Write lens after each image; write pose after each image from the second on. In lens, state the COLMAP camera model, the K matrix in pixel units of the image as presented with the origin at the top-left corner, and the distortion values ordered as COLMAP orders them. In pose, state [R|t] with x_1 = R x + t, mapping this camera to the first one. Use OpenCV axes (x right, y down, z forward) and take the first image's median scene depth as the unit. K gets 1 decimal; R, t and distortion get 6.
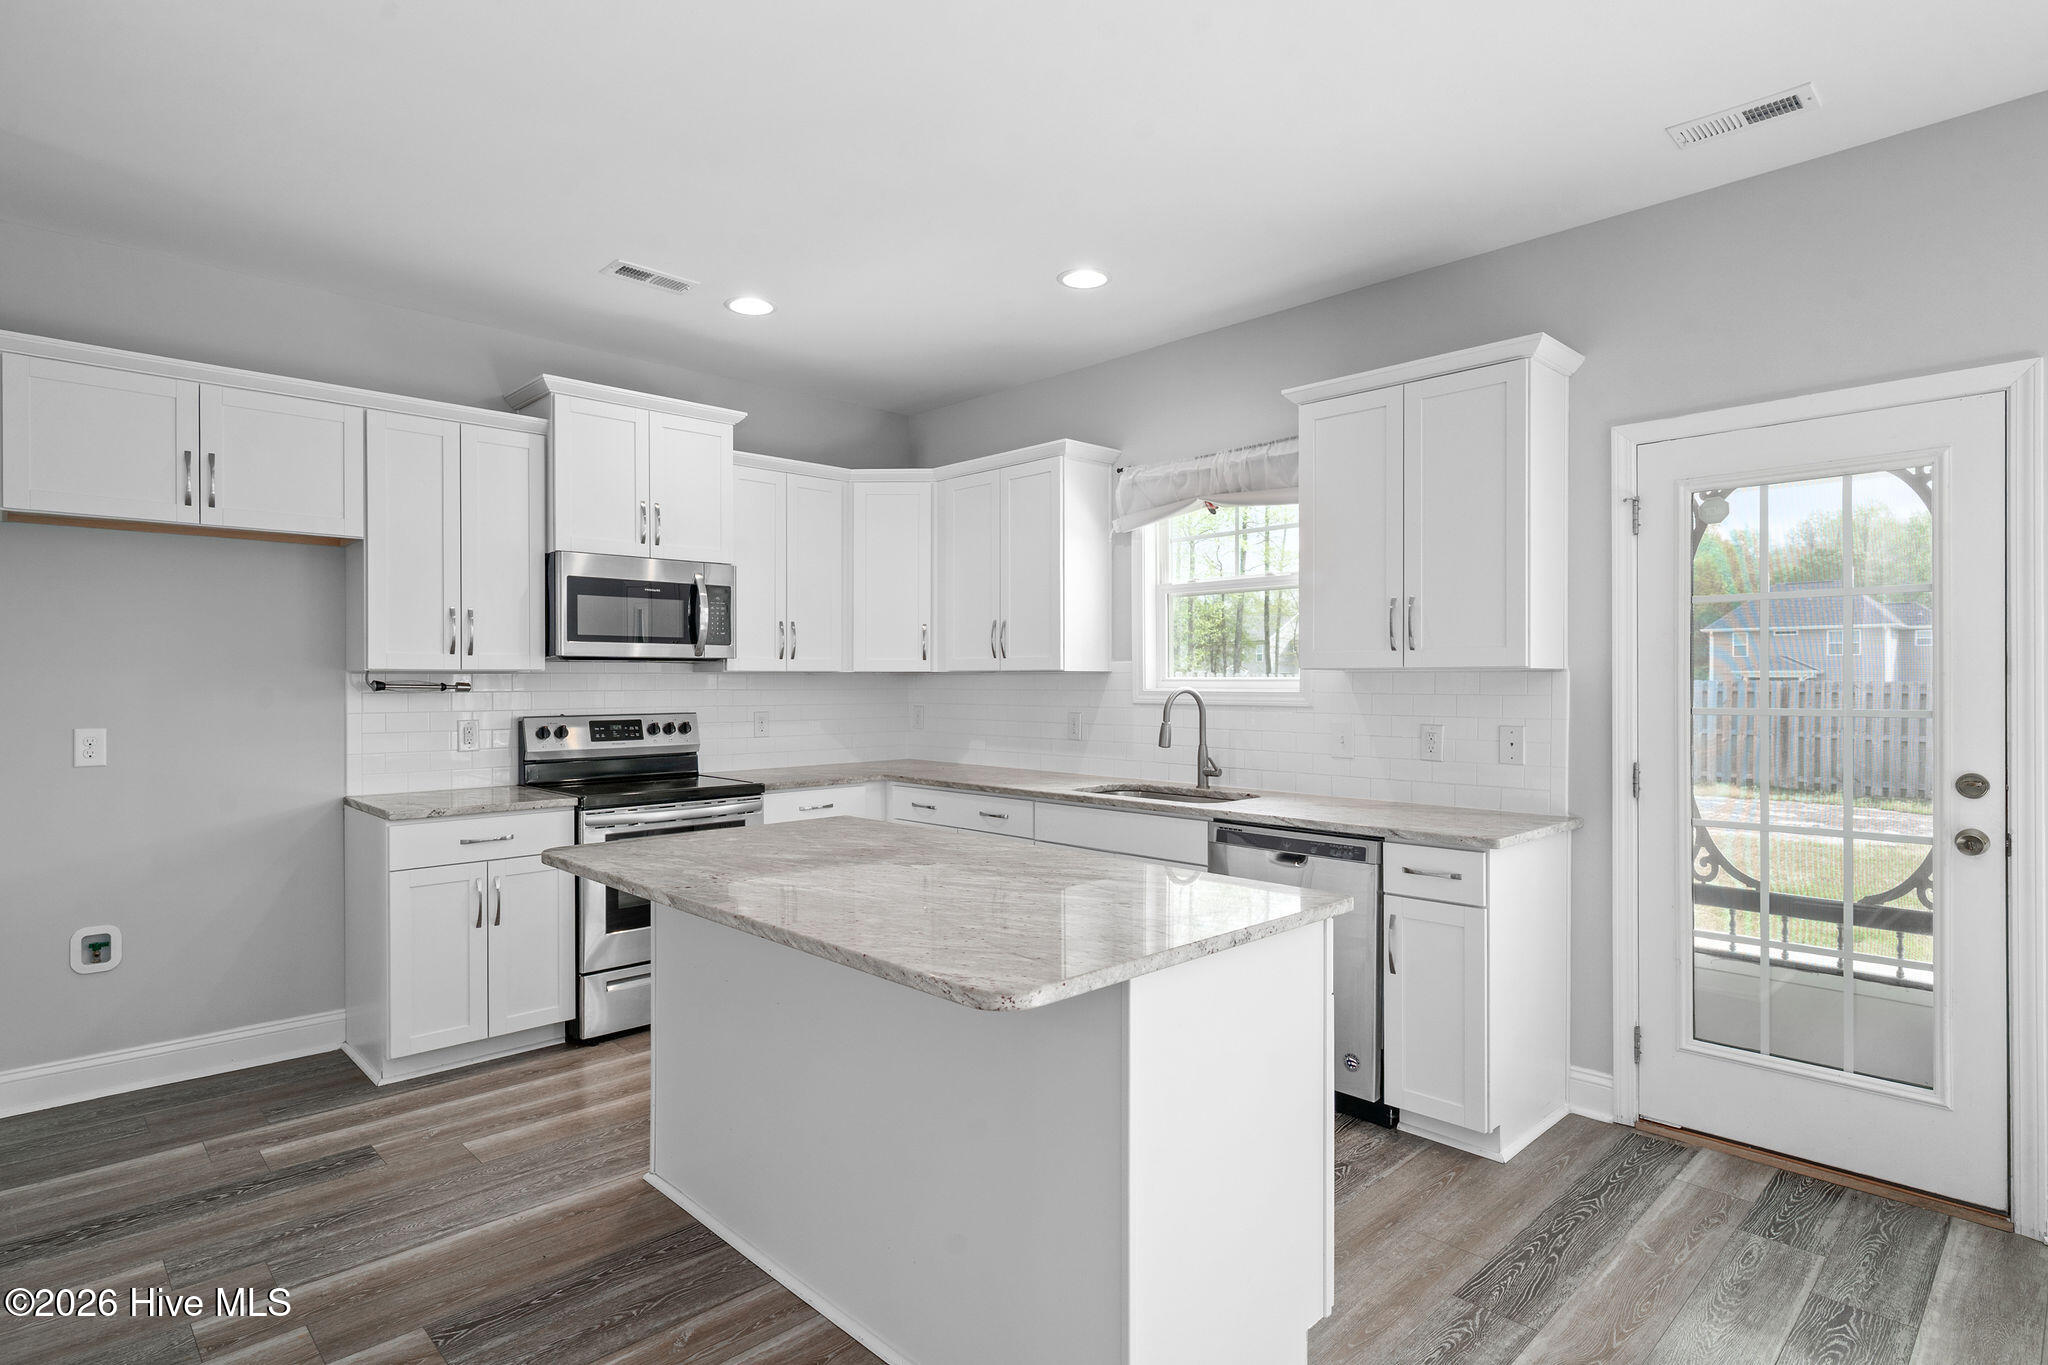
lens RADIAL K [[1055.3, 0, 1019.4], [0, 1055.3, 687.0], [0, 0, 1]] dist [-0.000396, 0.002379]
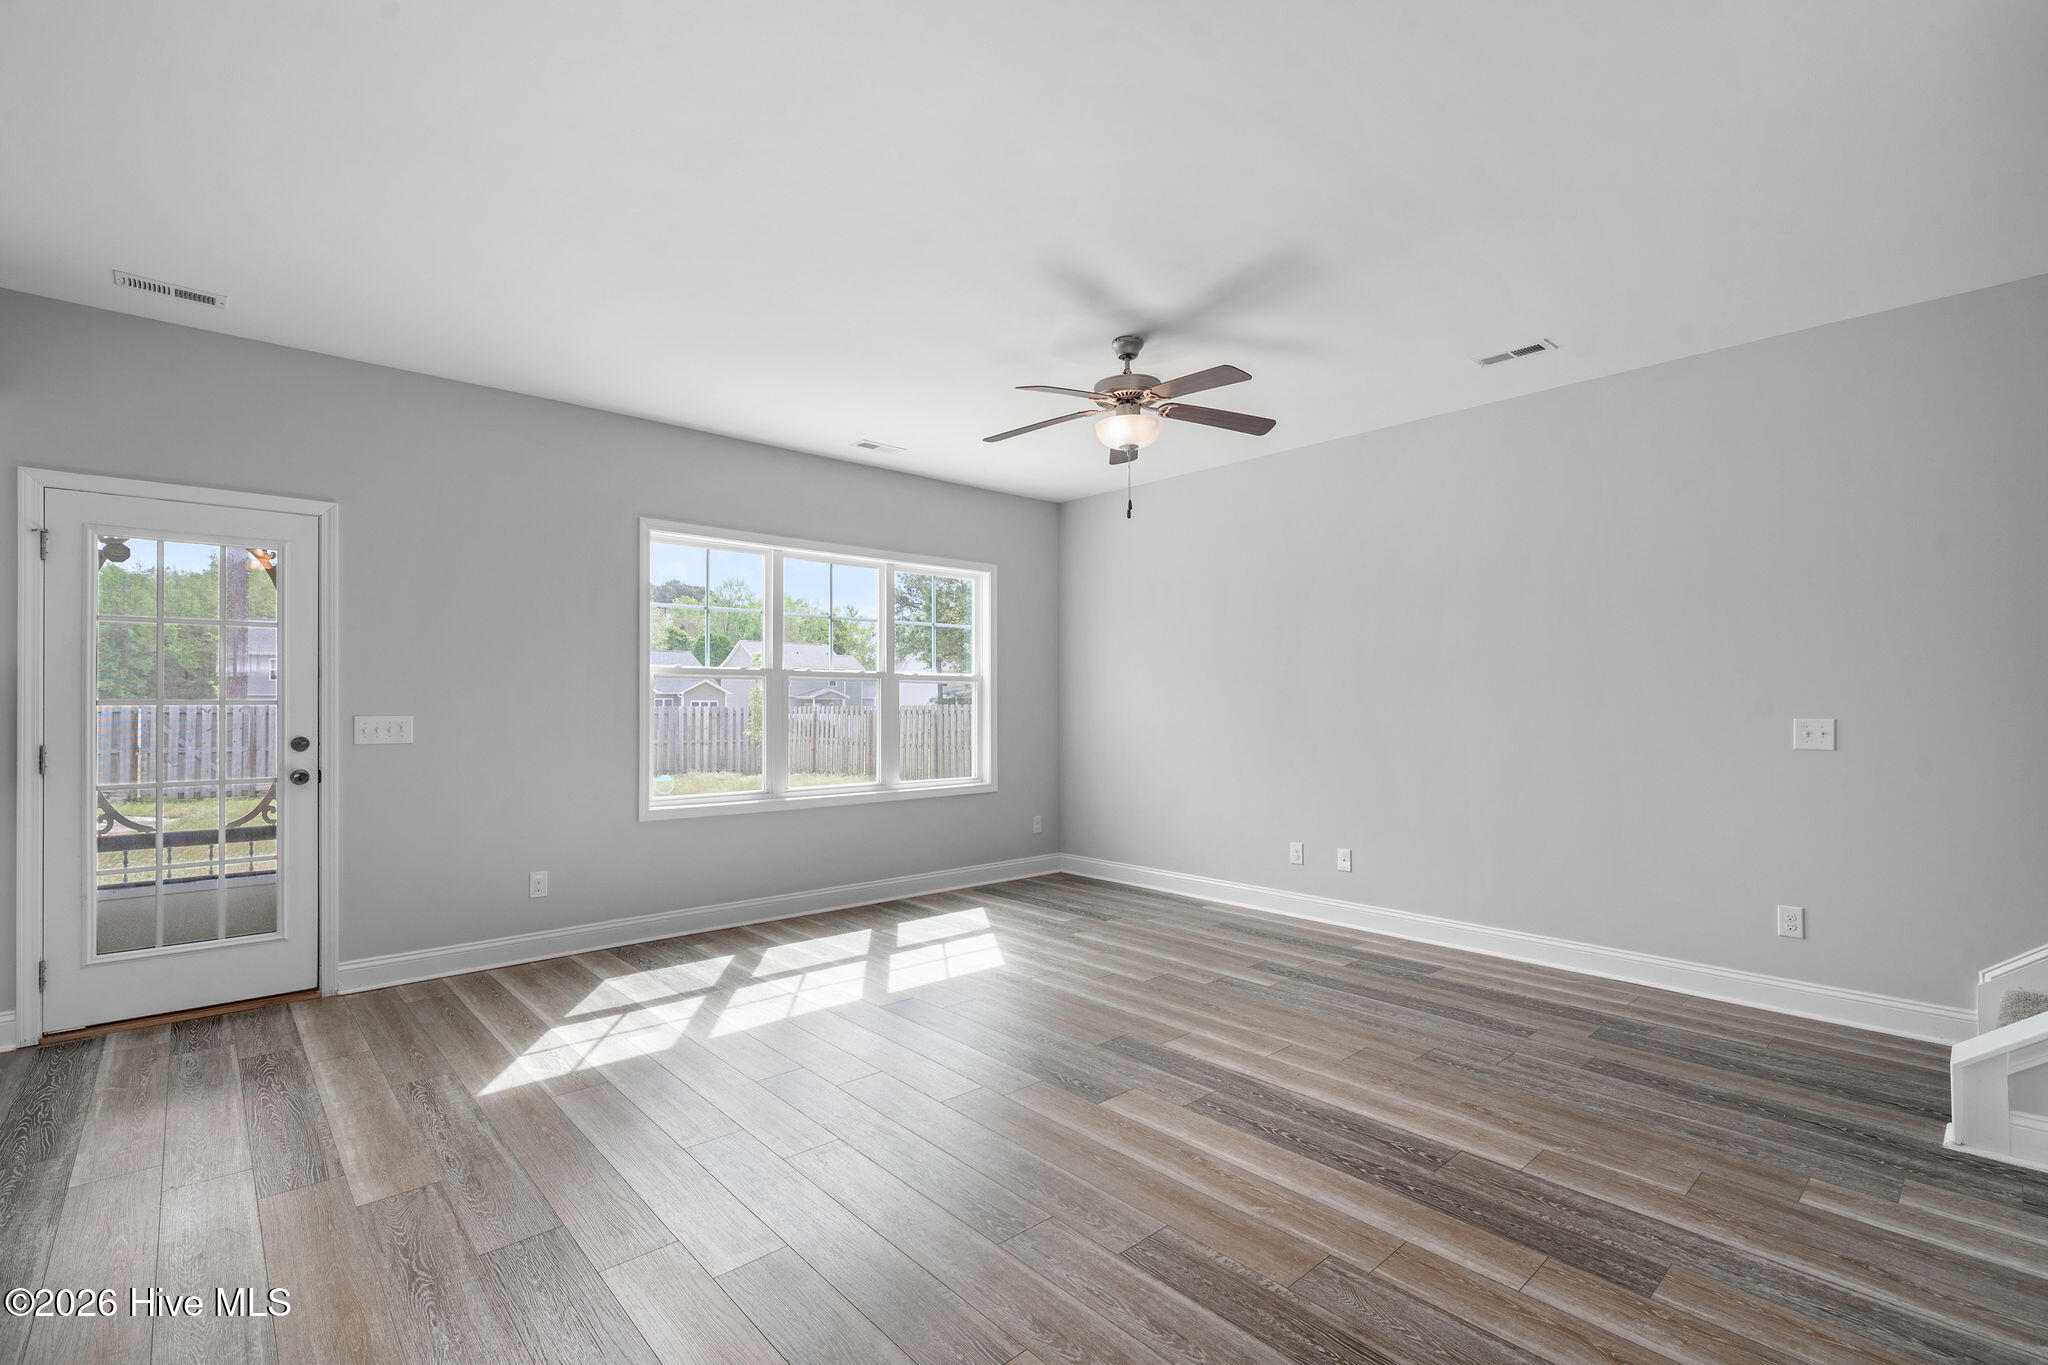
lens RADIAL K [[912.0, 0, 1017.8], [0, 912.0, 697.0], [0, 0, 1]] dist [-0.001039, 0.000673]
pose [[0.029976, 0.009881, 0.999502, -0.414972], [0.004767, 0.999938, -0.010028, 0.029772], [-0.999539, 0.005065, 0.029927, -0.154405]]
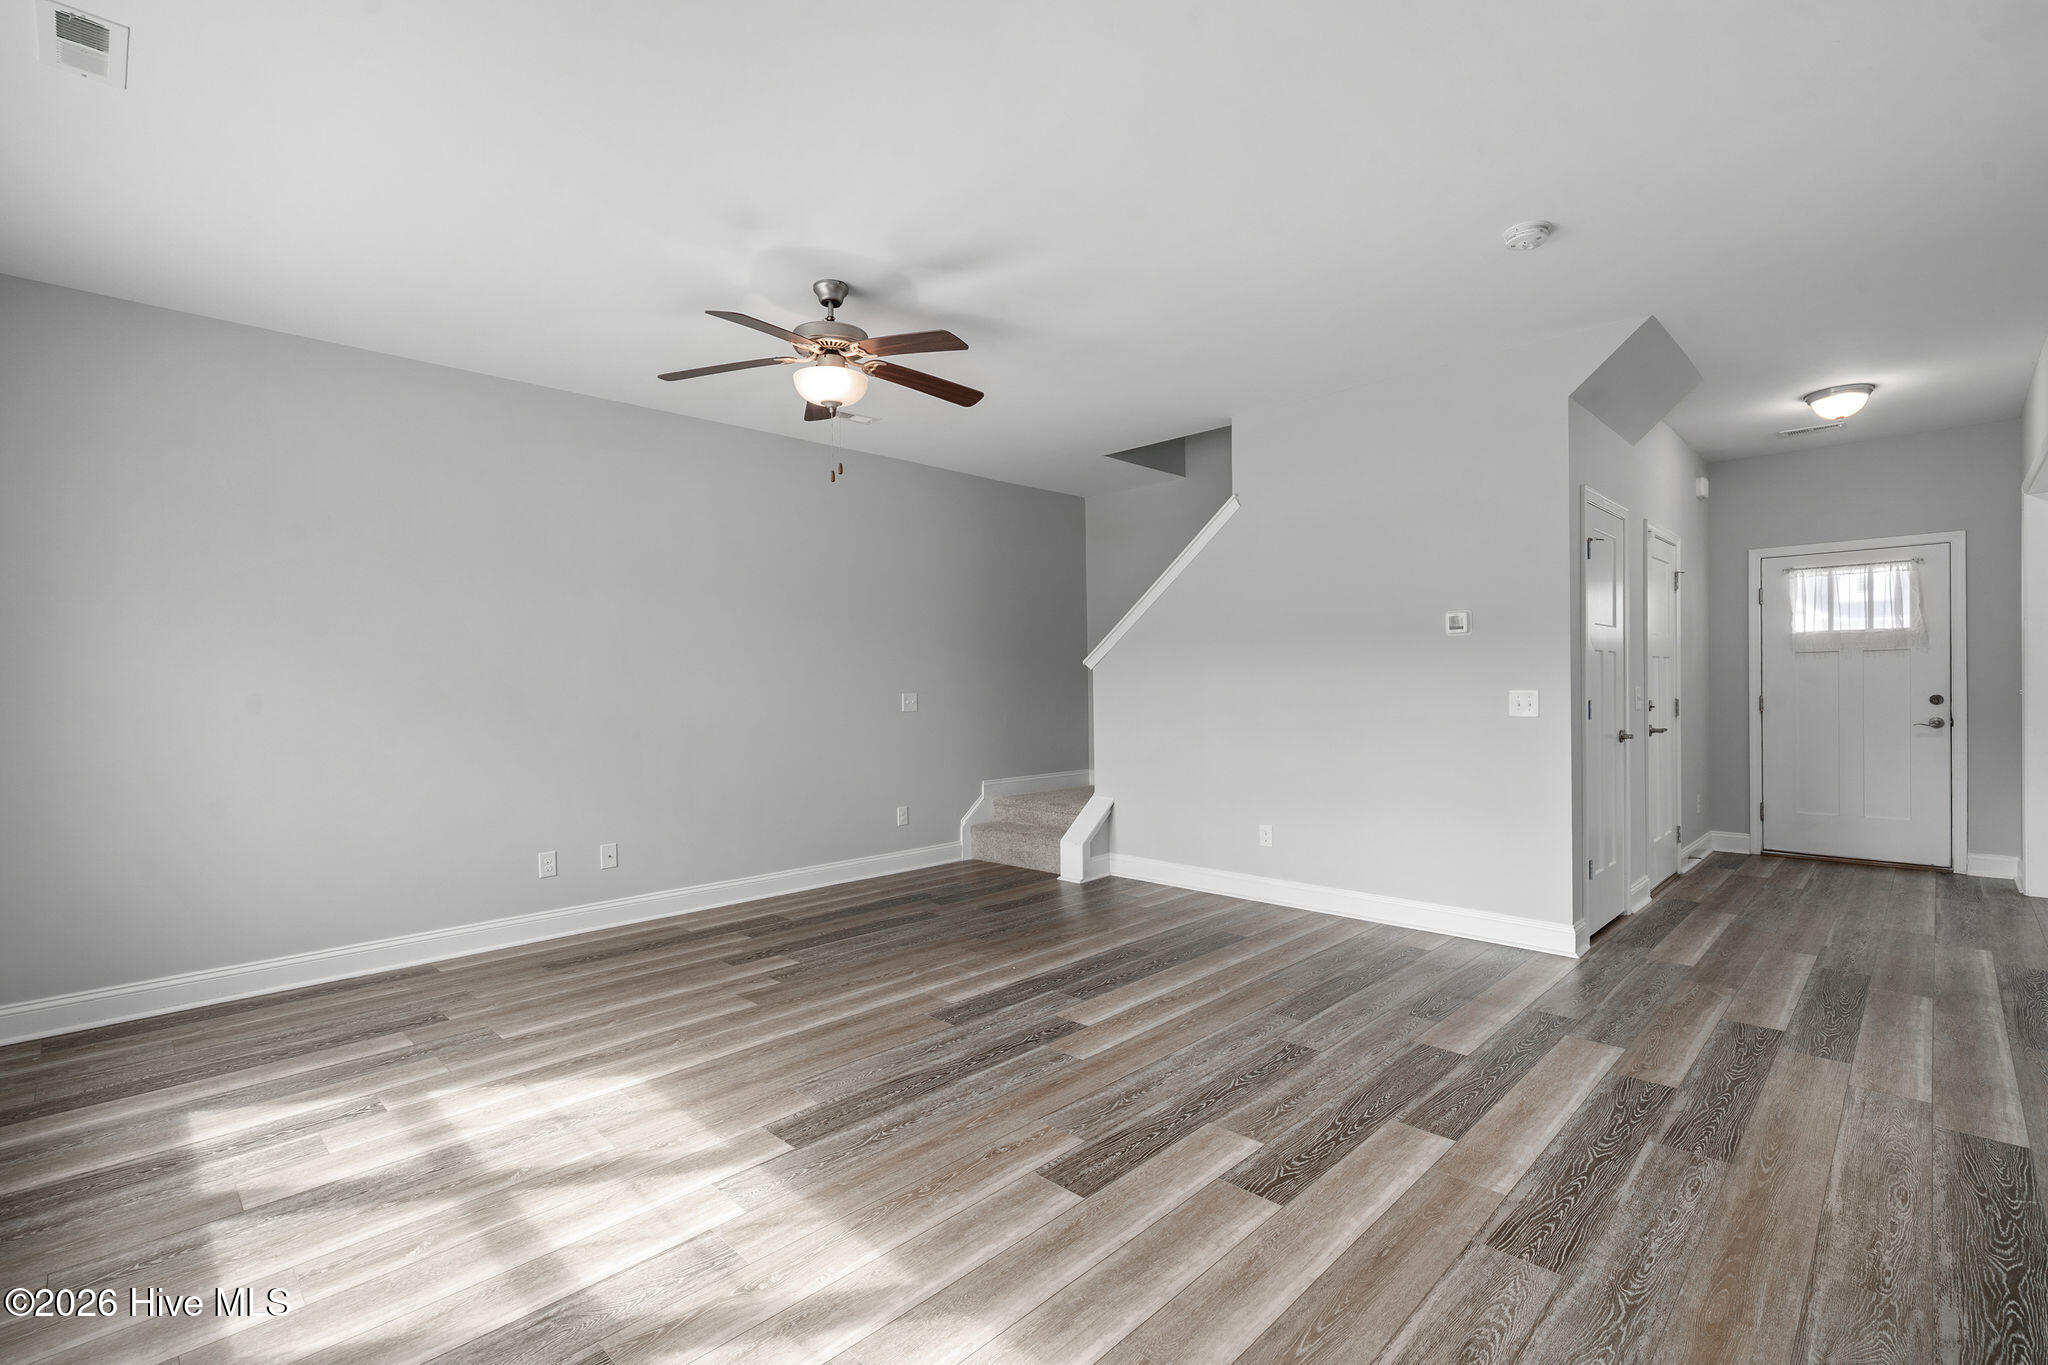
lens RADIAL K [[912.0, 0, 998.7], [0, 912.0, 711.5], [0, 0, 1]] dist [-0.001039, 0.000673]
pose [[-0.999844, 0.014399, -0.010253, 0.537676], [0.014021, 0.999251, 0.036058, 0.020524], [0.010764, 0.035909, -0.999297, 0.774308]]
